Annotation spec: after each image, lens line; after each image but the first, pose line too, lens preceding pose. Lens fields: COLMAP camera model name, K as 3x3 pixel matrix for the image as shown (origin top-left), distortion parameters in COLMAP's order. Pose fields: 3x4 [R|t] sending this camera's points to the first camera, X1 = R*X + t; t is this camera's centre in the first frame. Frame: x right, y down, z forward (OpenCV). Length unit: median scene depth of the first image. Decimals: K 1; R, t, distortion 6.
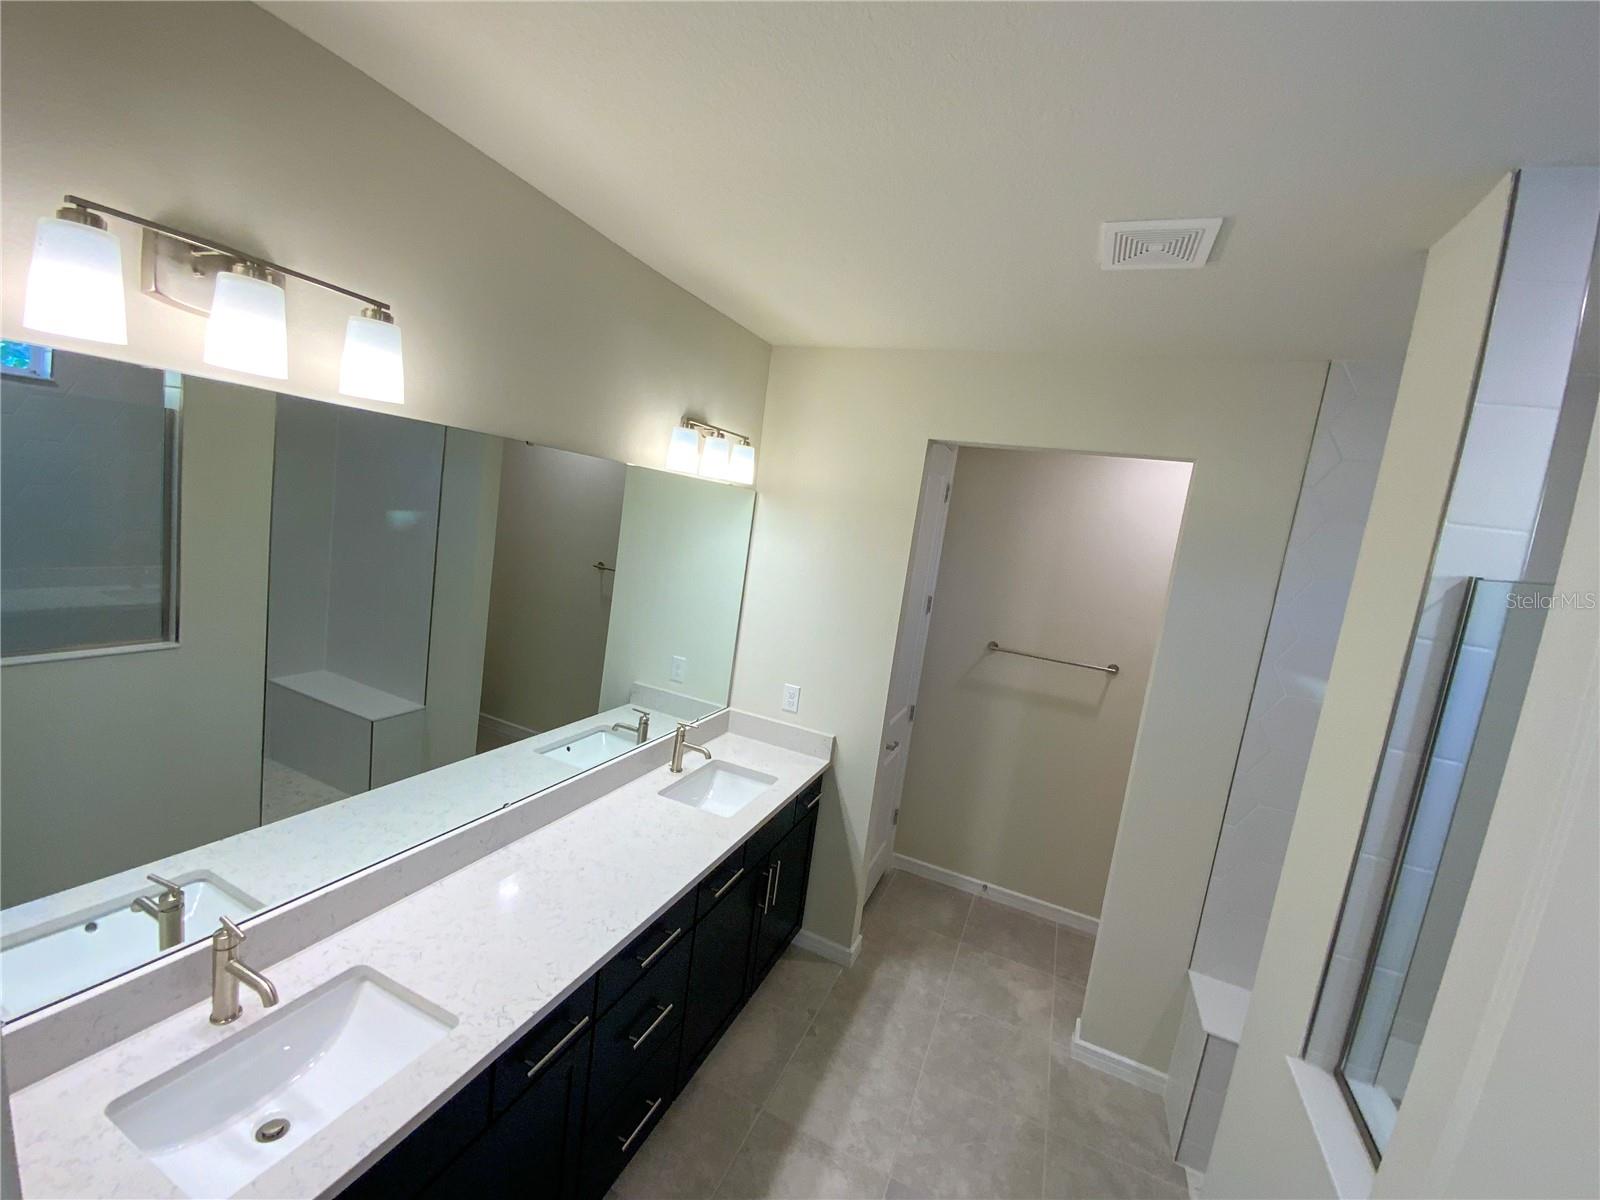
lens RADIAL K [[655.0, 0, 778.3], [0, 655.0, 587.3], [0, 0, 1]] dist [0.010616, -0.005145]
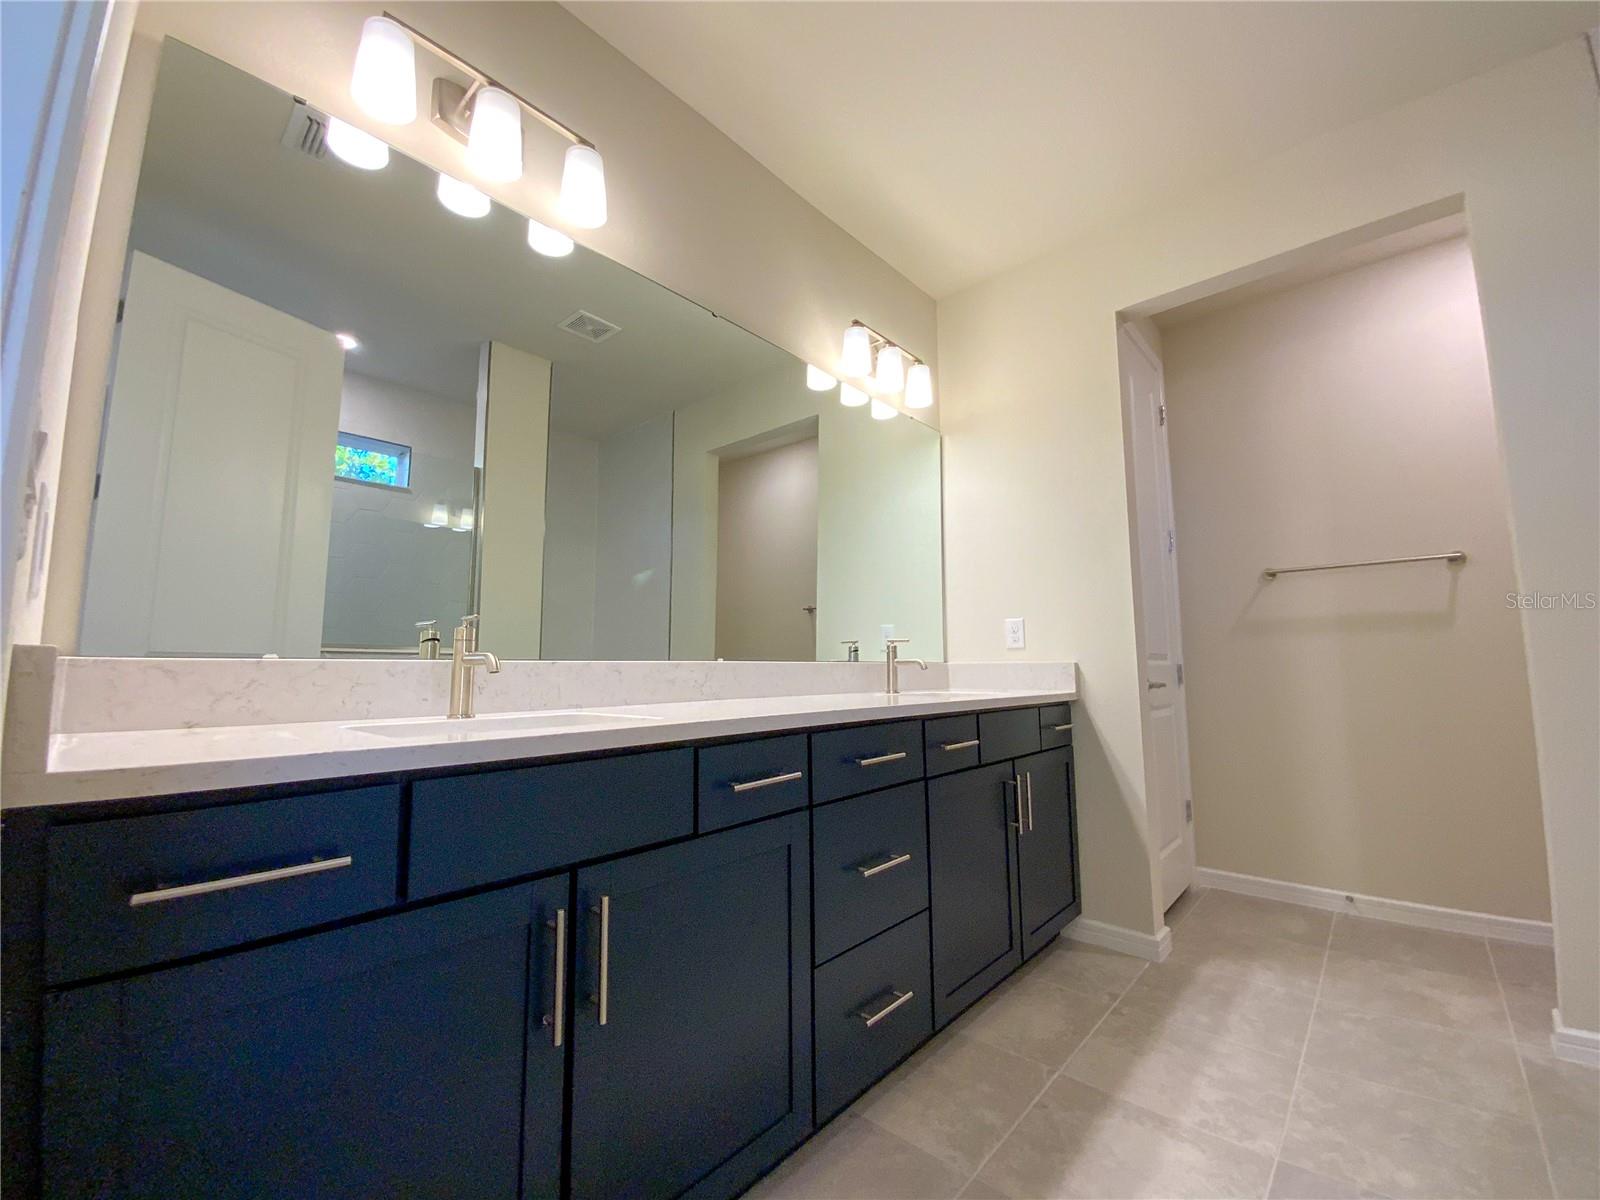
lens RADIAL K [[655.0, 0, 790.7], [0, 655.0, 596.0], [0, 0, 1]] dist [0.010616, -0.005145]
pose [[0.944512, -0.165782, -0.283572, -0.008371], [0.091269, 0.961753, -0.258265, 0.342954], [0.315541, 0.218053, 0.923519, 0.077930]]
